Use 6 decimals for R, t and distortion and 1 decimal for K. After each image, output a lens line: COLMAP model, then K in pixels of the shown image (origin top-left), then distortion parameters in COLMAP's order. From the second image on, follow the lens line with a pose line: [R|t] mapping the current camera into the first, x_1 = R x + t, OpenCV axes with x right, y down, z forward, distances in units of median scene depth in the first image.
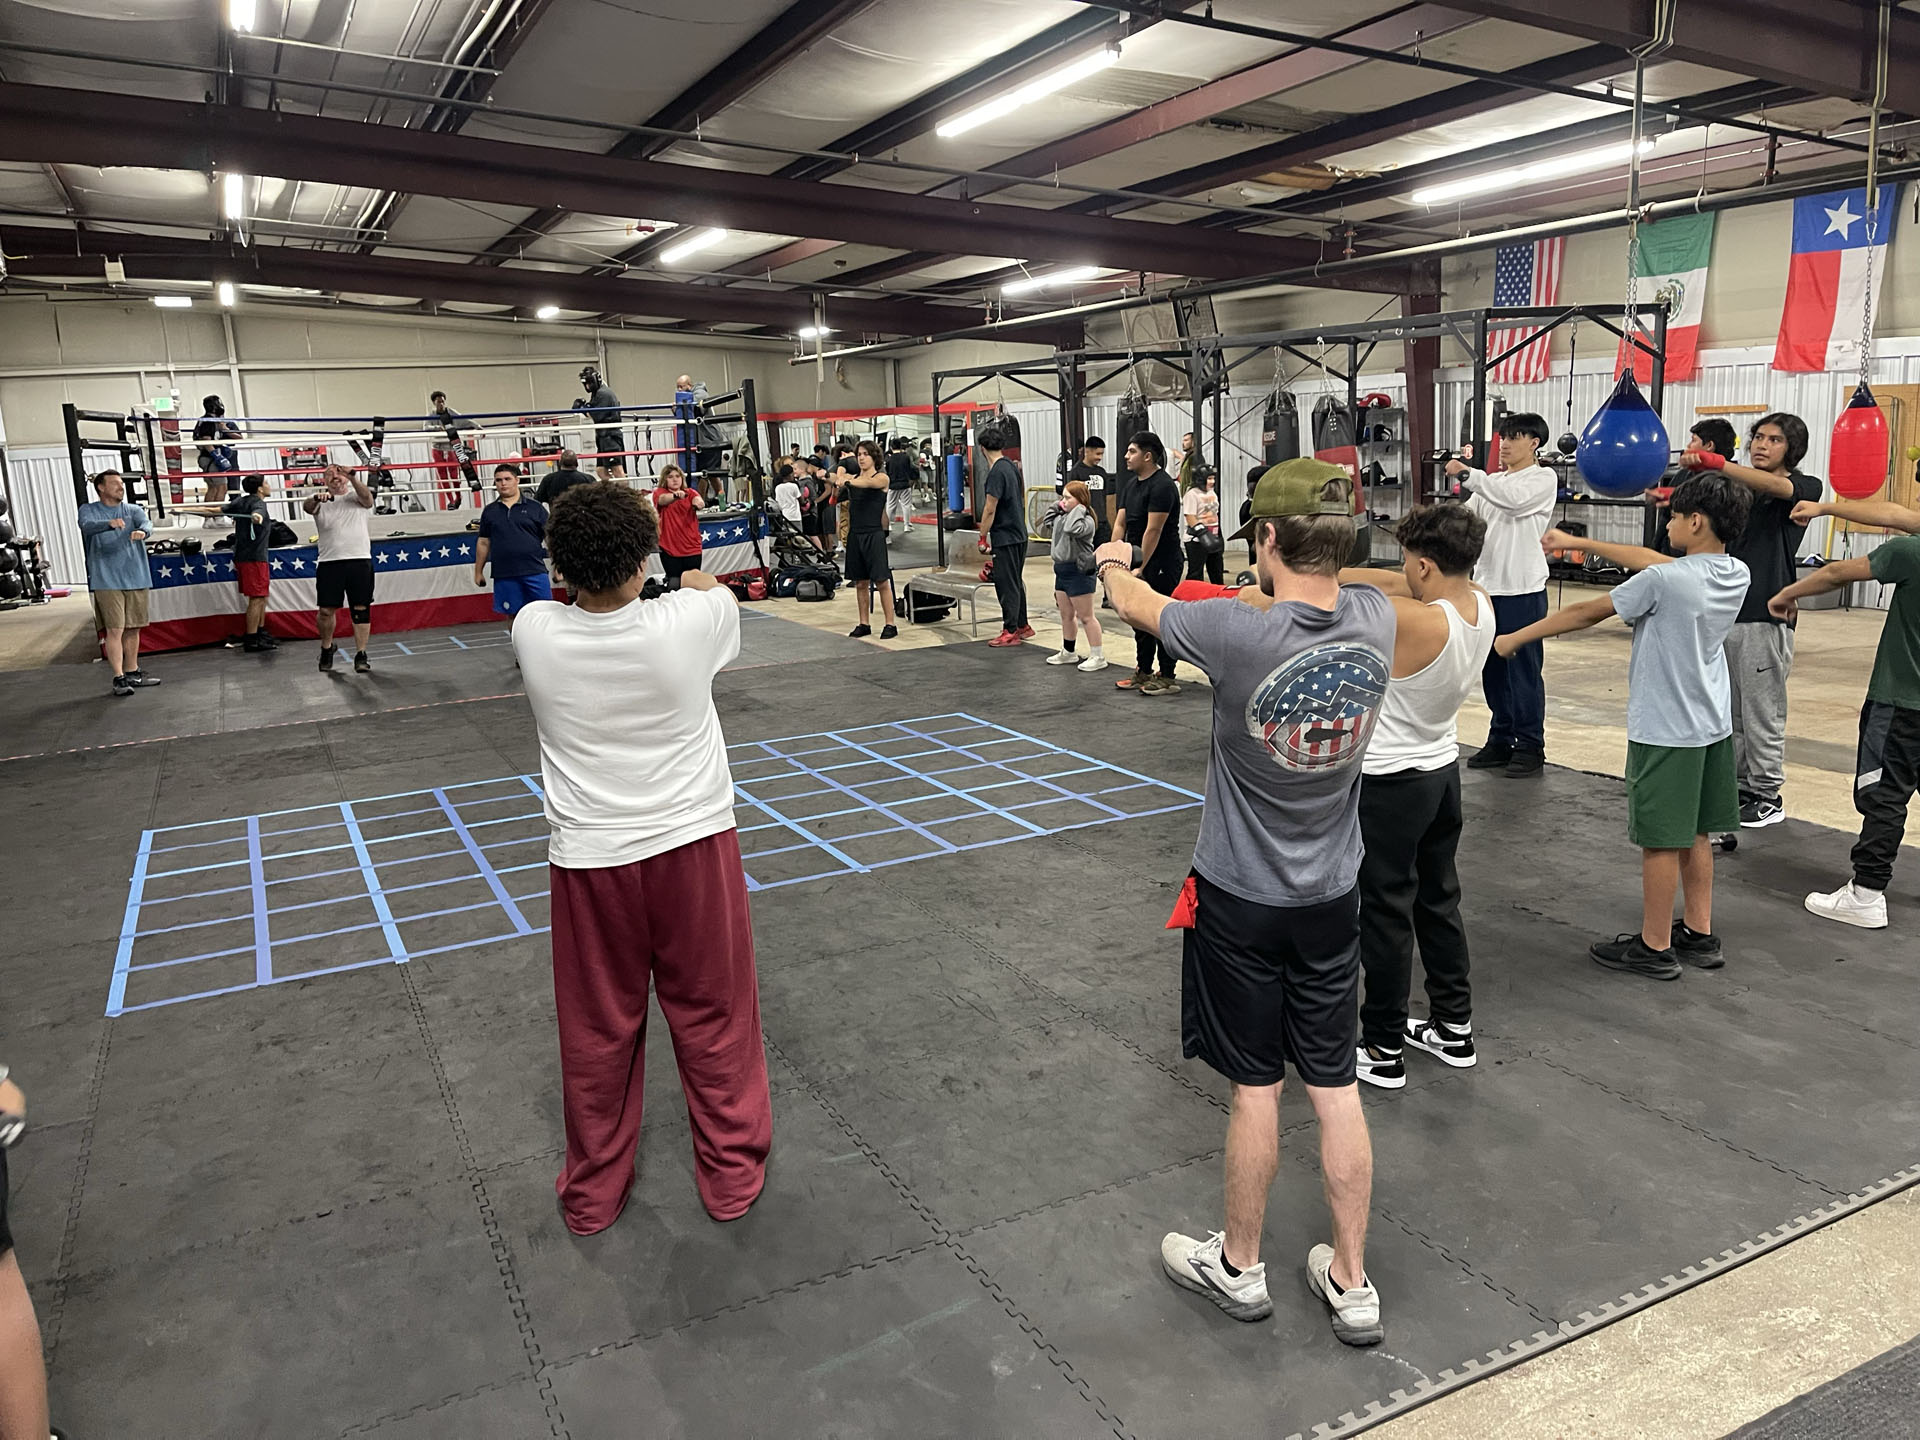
lens RADIAL K [[1490.5, 0, 960.5], [0, 1490.5, 737.7], [0, 0, 1]] dist [0.031484, -0.017687]
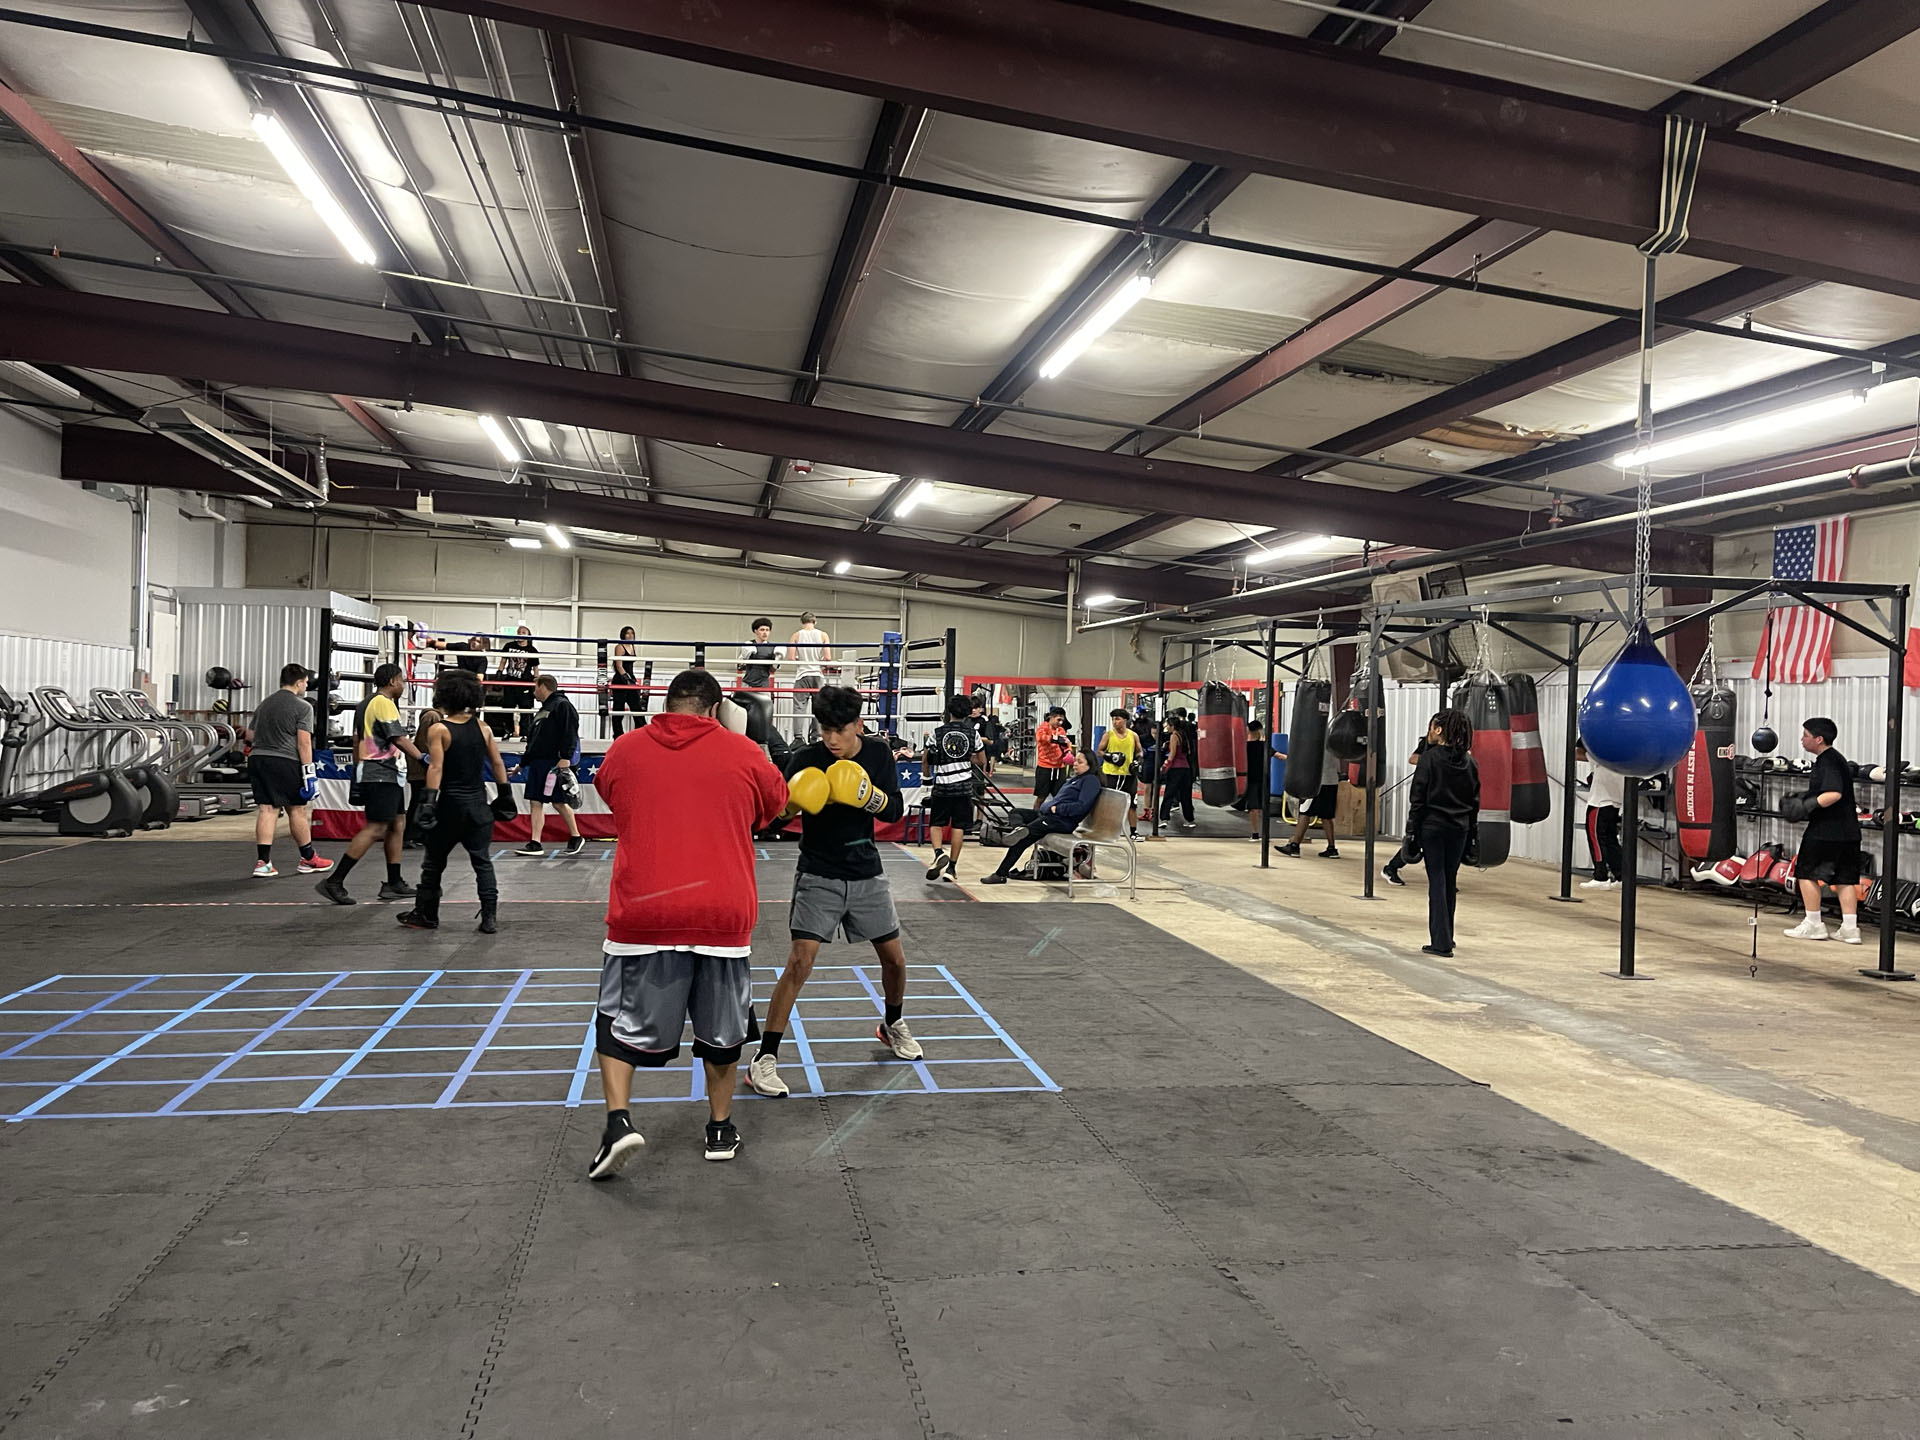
lens RADIAL K [[1490.5, 0, 998.8], [0, 1490.5, 744.8], [0, 0, 1]] dist [0.031484, -0.017687]
pose [[0.960306, 0.078877, -0.267564, 0.169977], [-0.127413, 0.977314, -0.169186, 0.000146], [0.248149, 0.196561, 0.948570, 0.084221]]
